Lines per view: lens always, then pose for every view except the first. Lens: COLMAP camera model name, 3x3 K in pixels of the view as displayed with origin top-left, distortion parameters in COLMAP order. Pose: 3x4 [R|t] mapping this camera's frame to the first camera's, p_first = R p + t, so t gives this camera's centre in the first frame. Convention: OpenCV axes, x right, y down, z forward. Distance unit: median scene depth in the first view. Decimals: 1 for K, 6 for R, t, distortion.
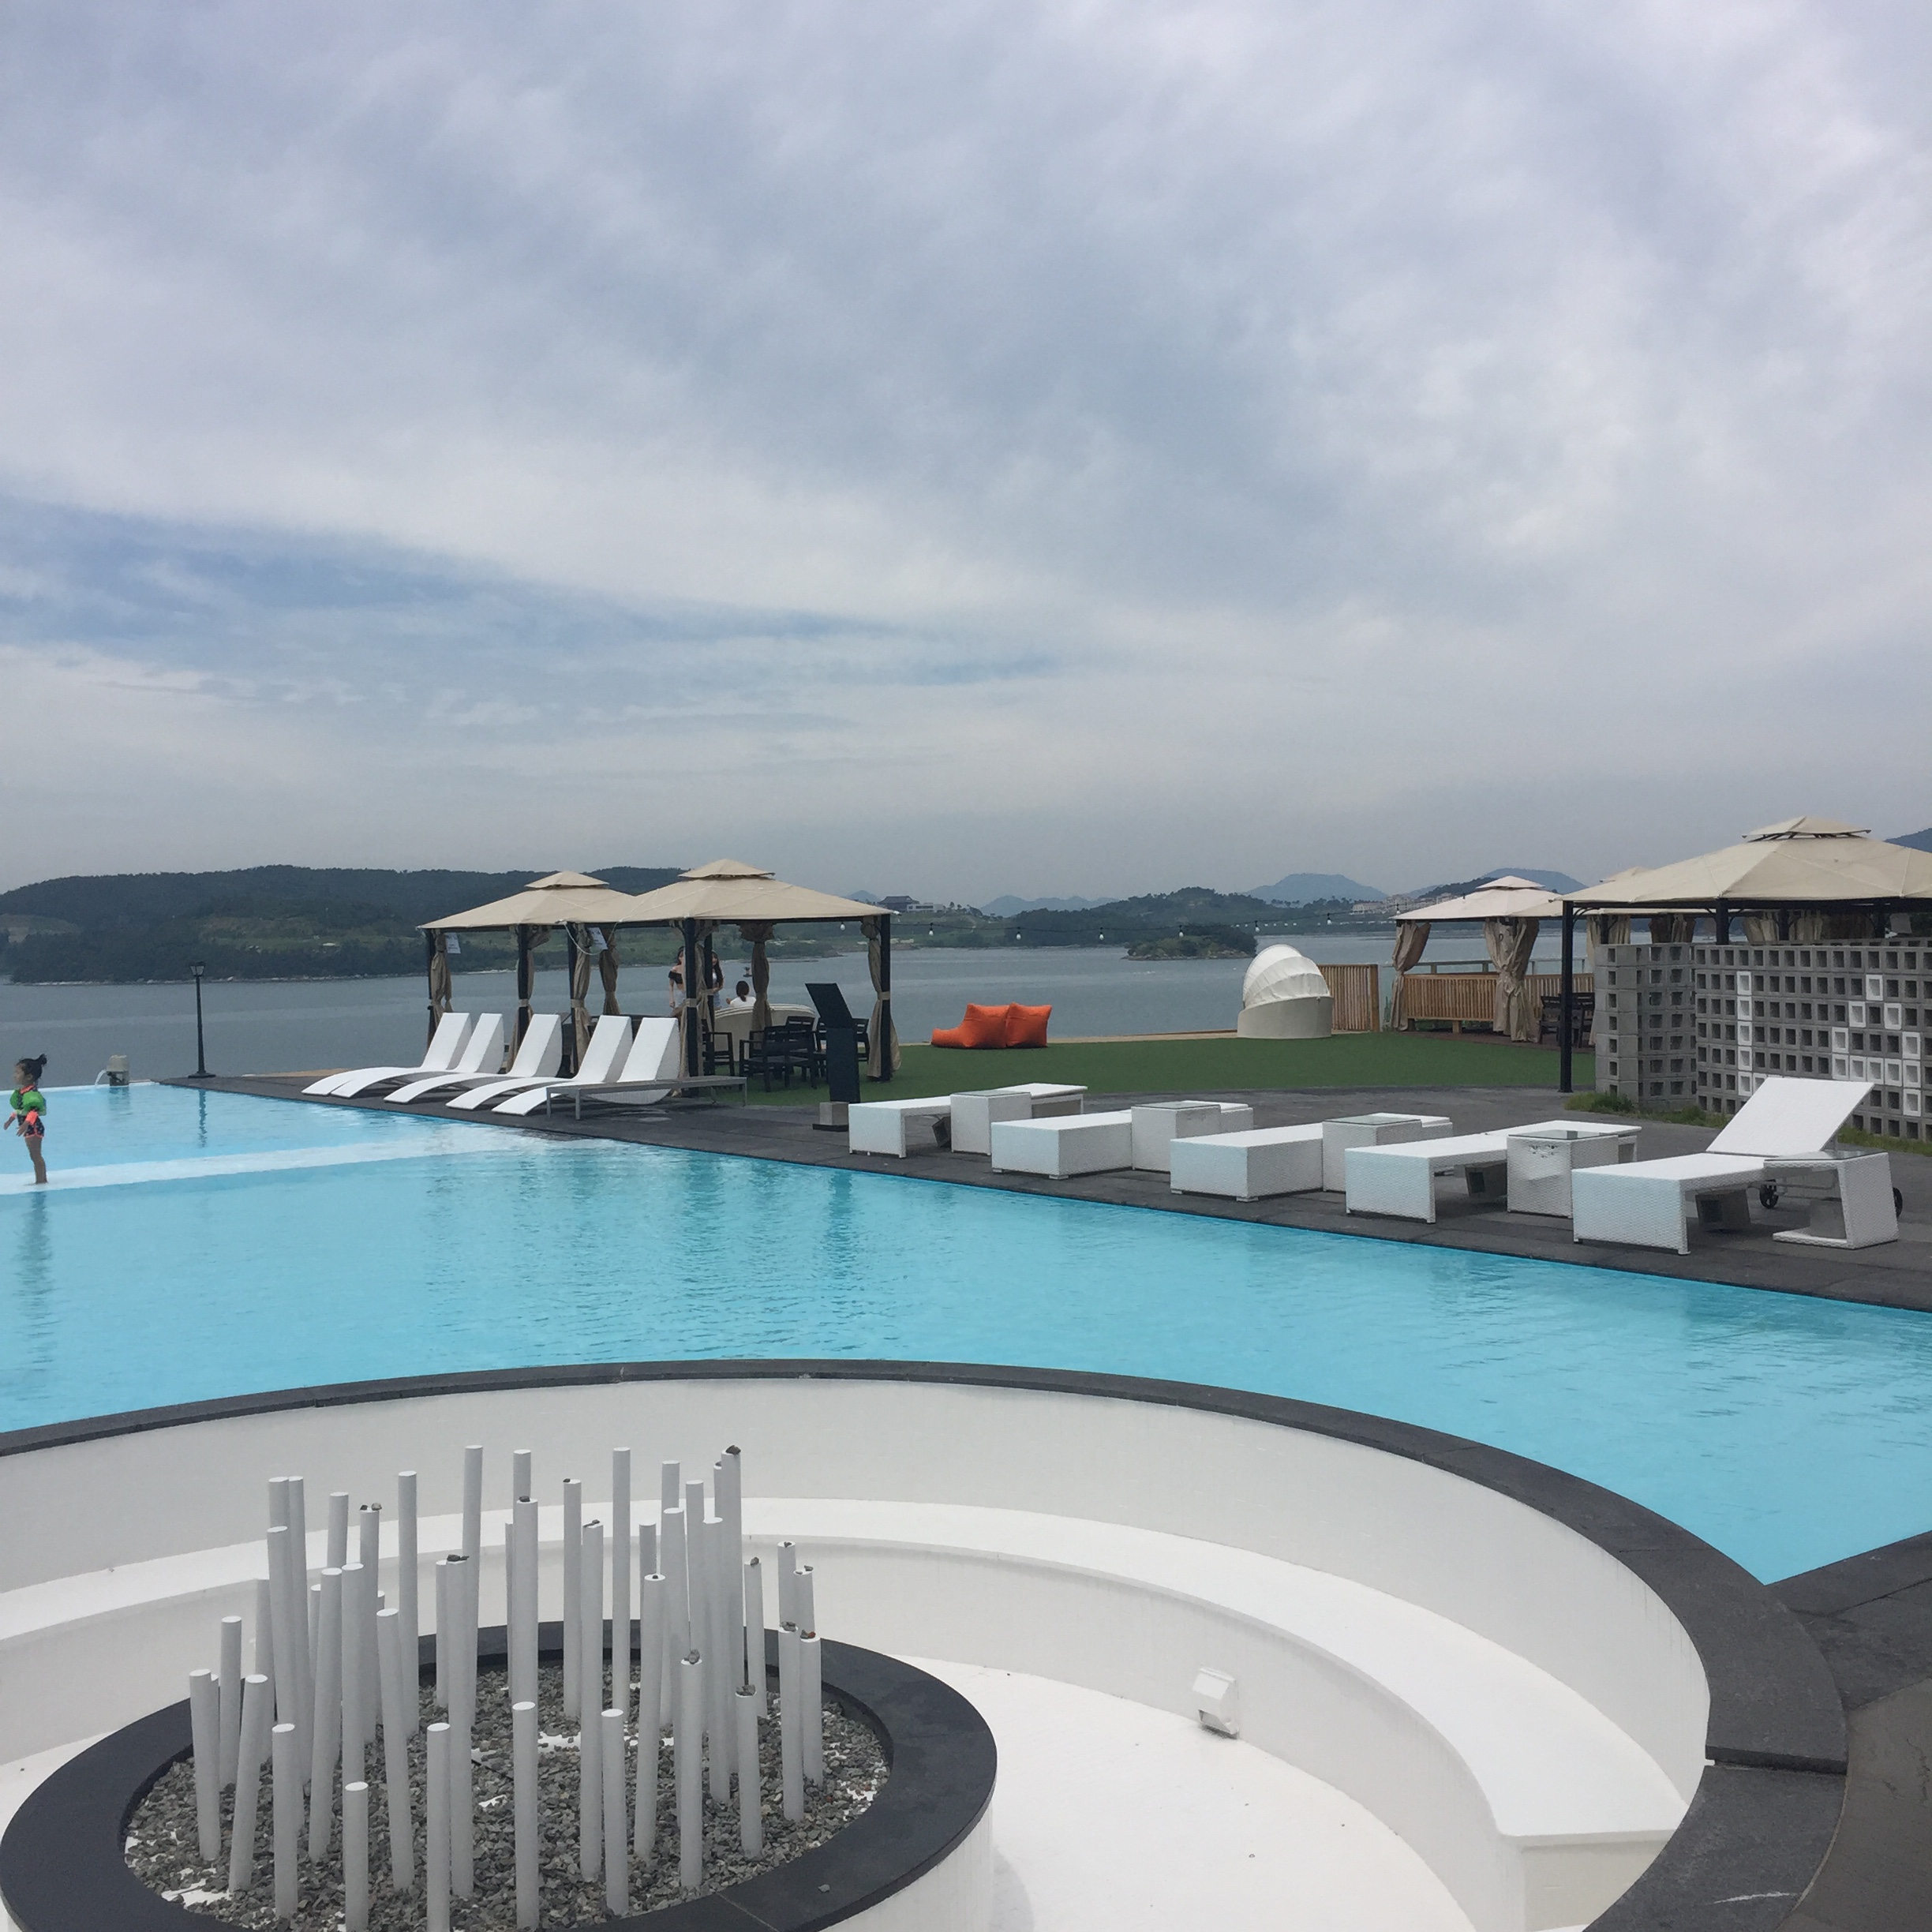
lens RADIAL K [[2240.5, 0, 935.8], [0, 2240.5, 964.3], [0, 0, 1]] dist [0.043575, -0.032315]
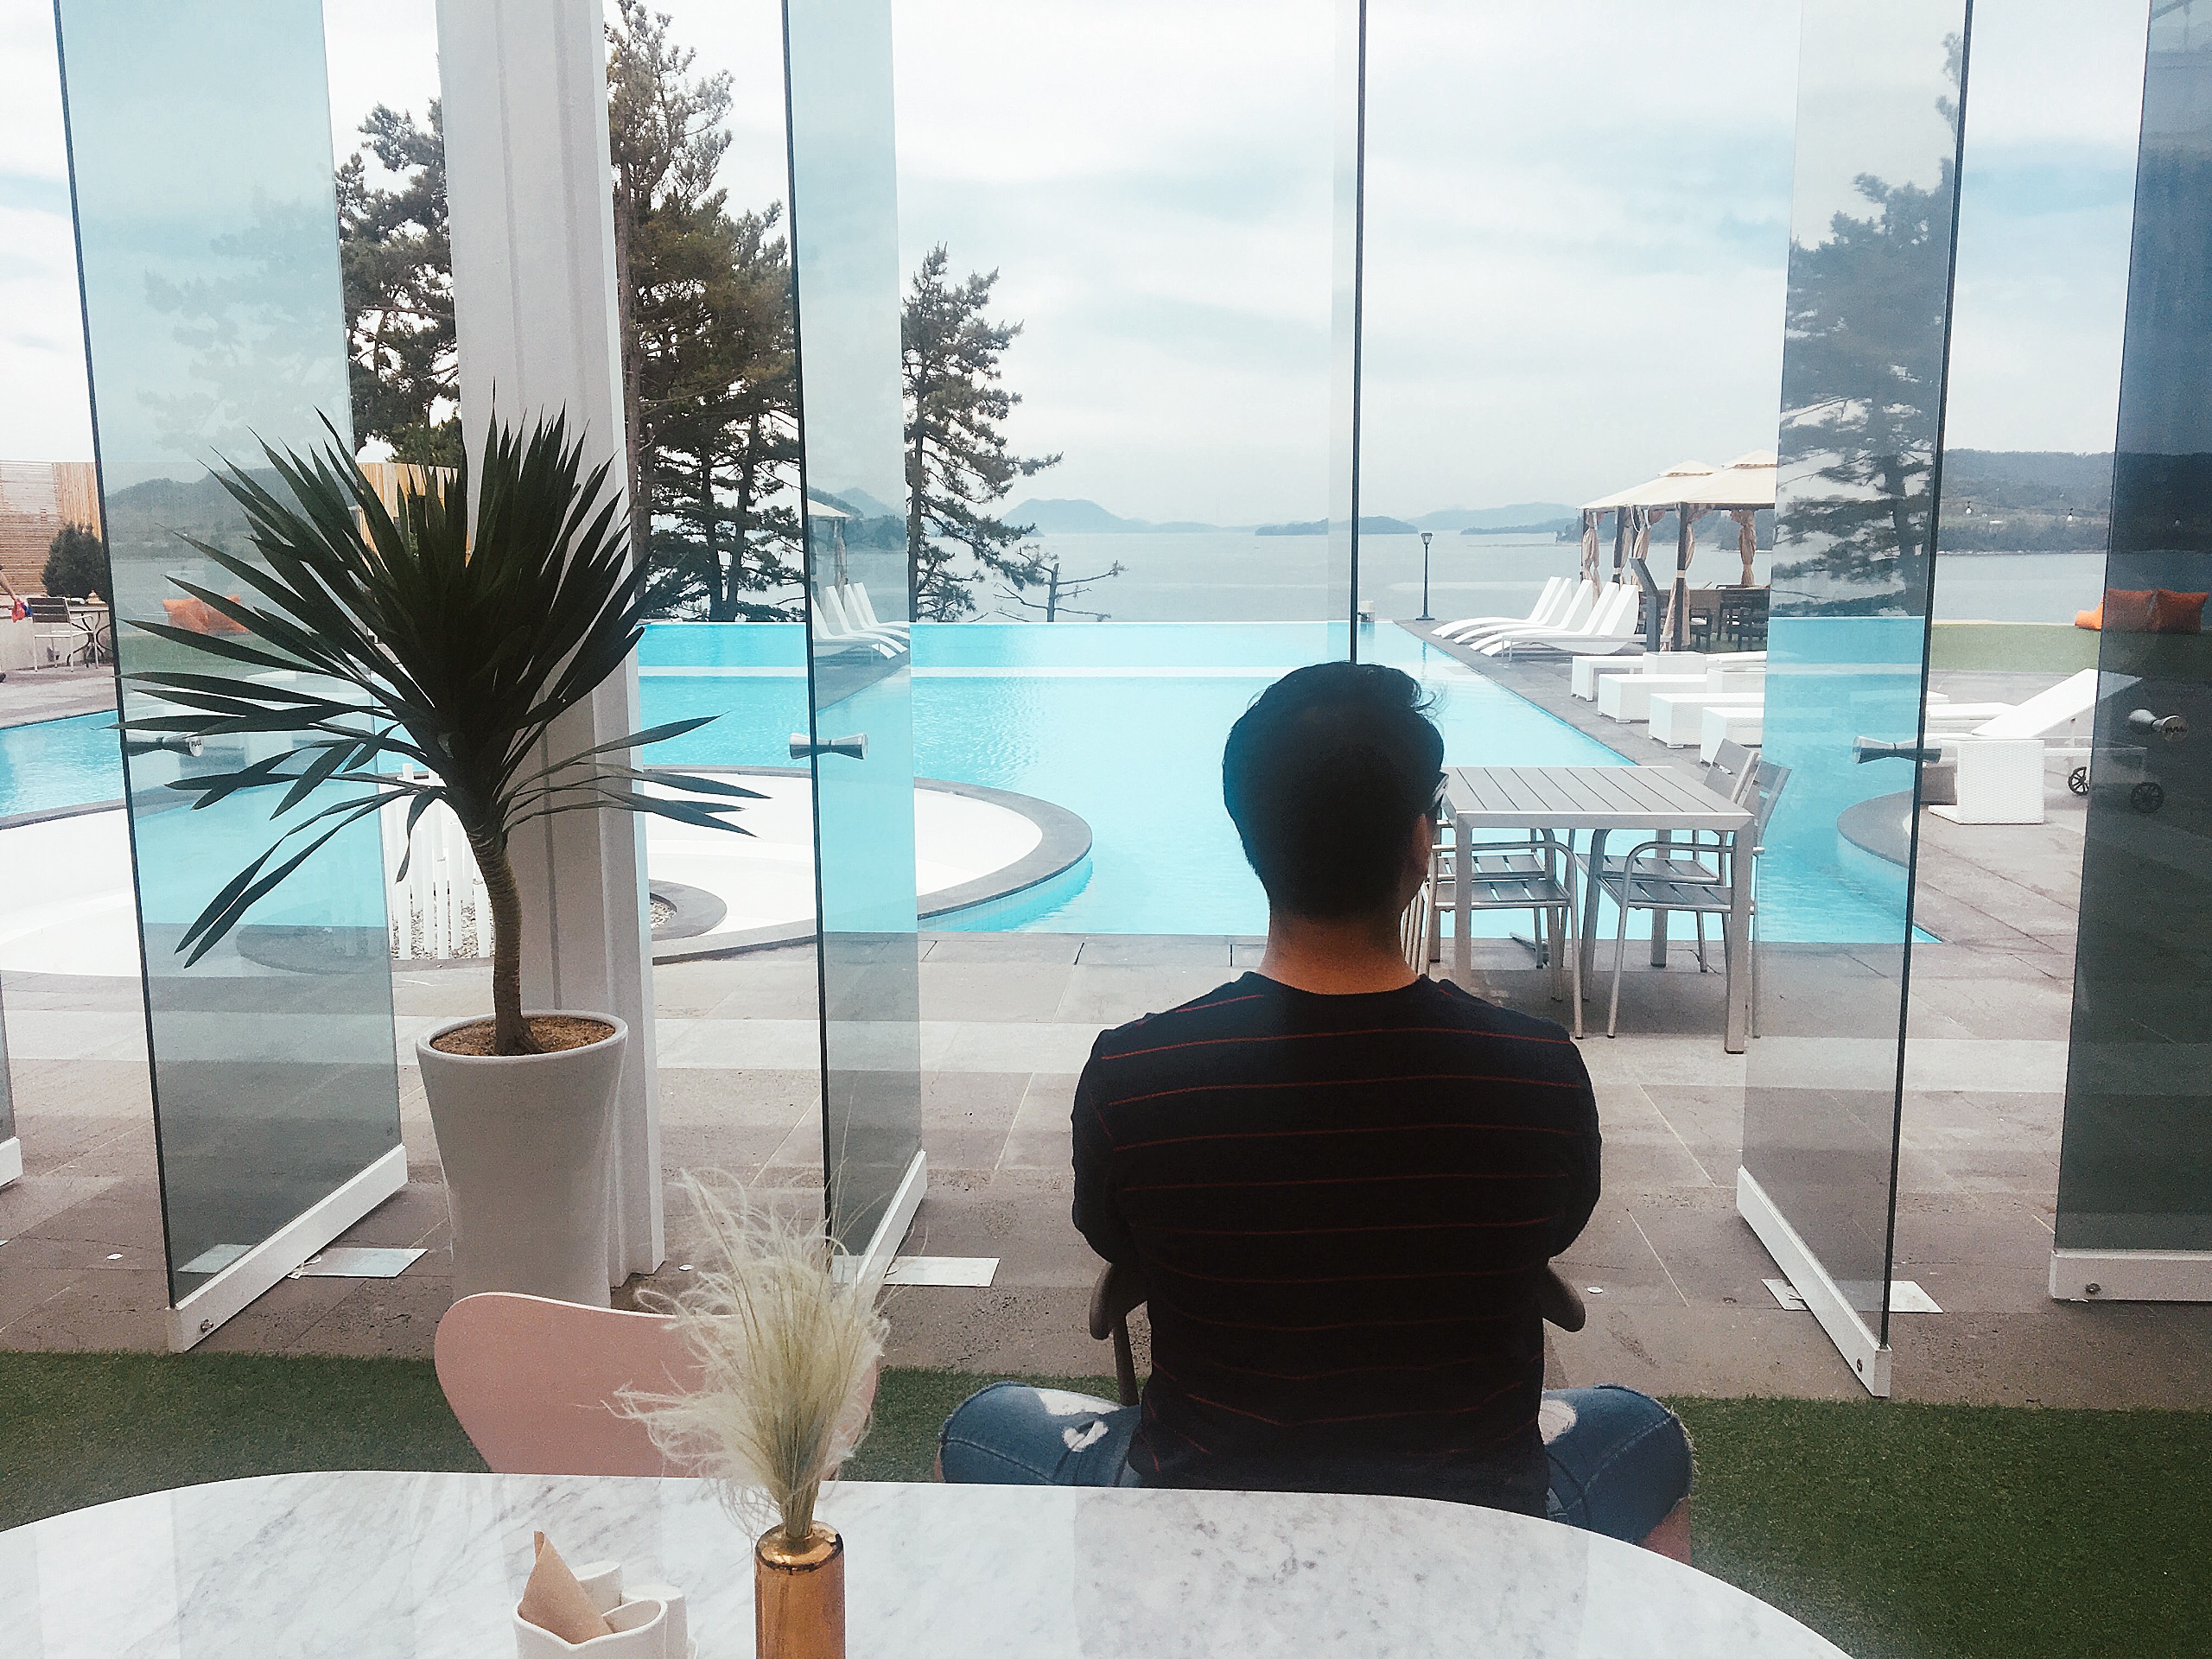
lens RADIAL K [[1863.5, 0, 1106.0], [0, 1863.5, 829.5], [0, 0, 1]] dist [0.115045, -0.223240]
pose [[0.751592, 0.124688, -0.647737, 0.308952], [-0.023788, 0.986456, 0.162289, -0.004219], [0.659199, -0.106566, 0.744379, 0.023588]]
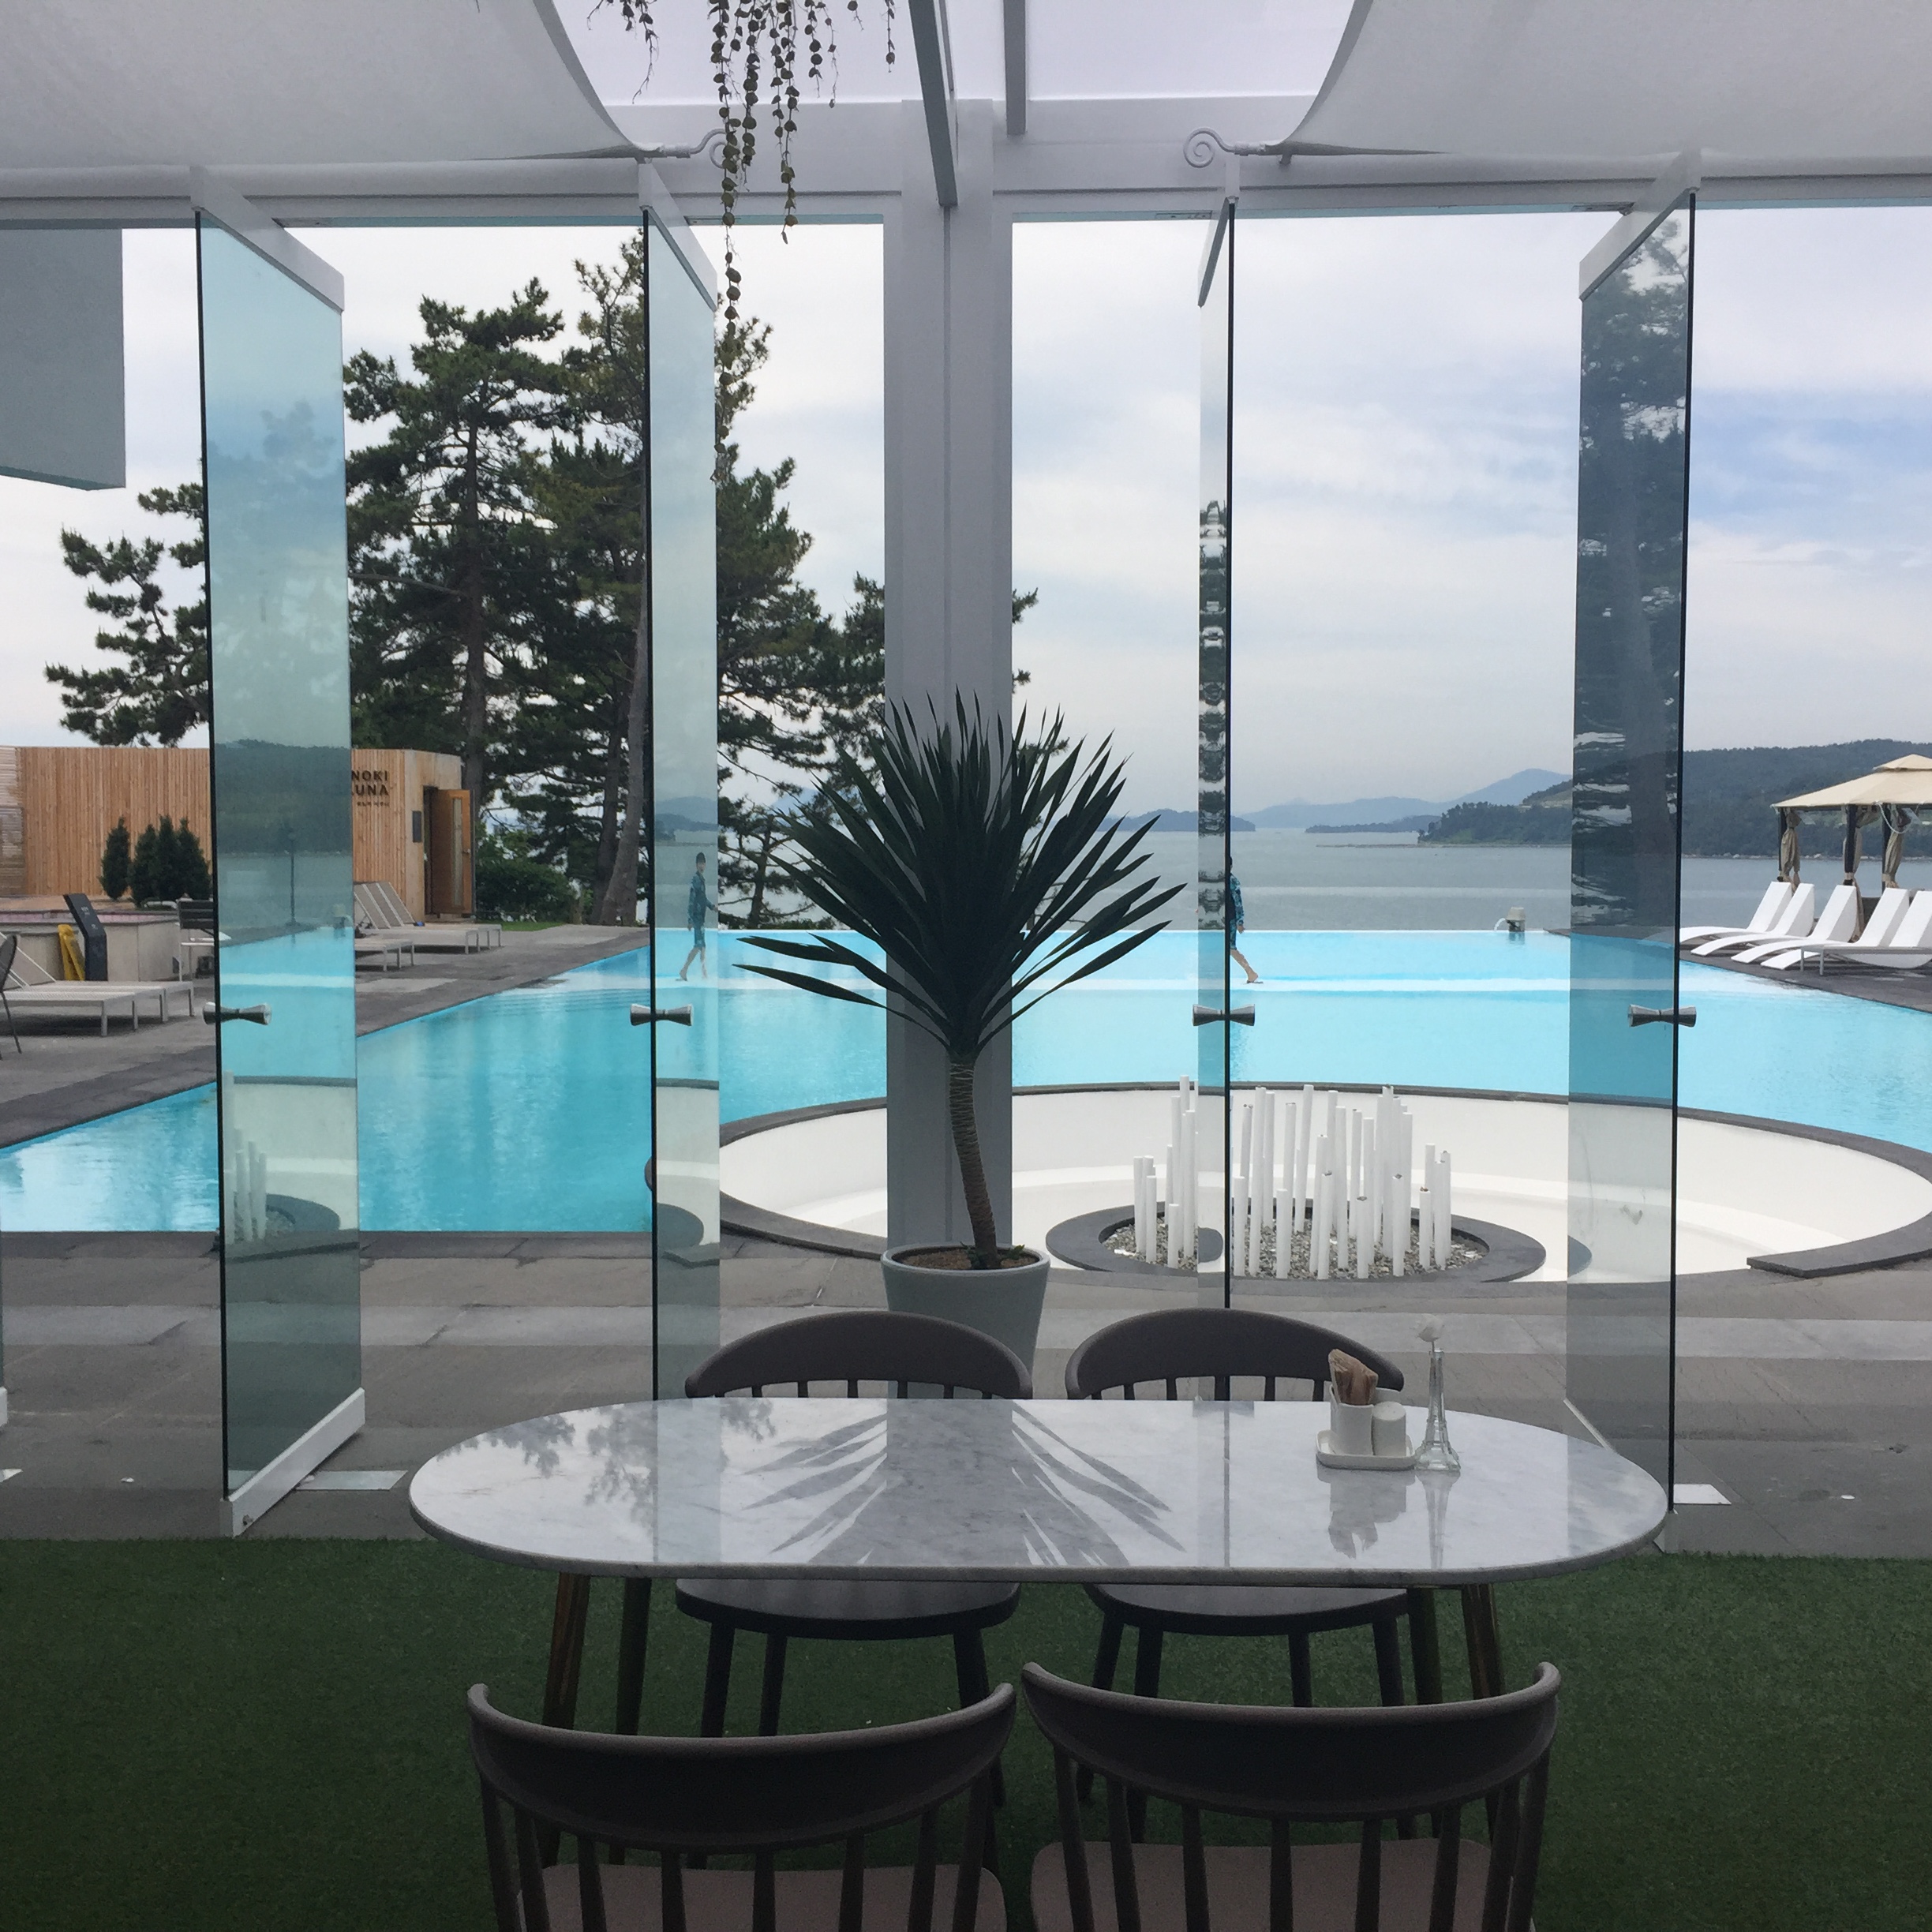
lens RADIAL K [[2240.5, 0, 935.8], [0, 2240.5, 964.3], [0, 0, 1]] dist [0.043575, -0.032315]
pose [[0.774822, 0.063526, -0.628979, 0.176198], [-0.028592, 0.997442, 0.065518, 0.000655], [0.631532, -0.032781, 0.774657, -0.151715]]
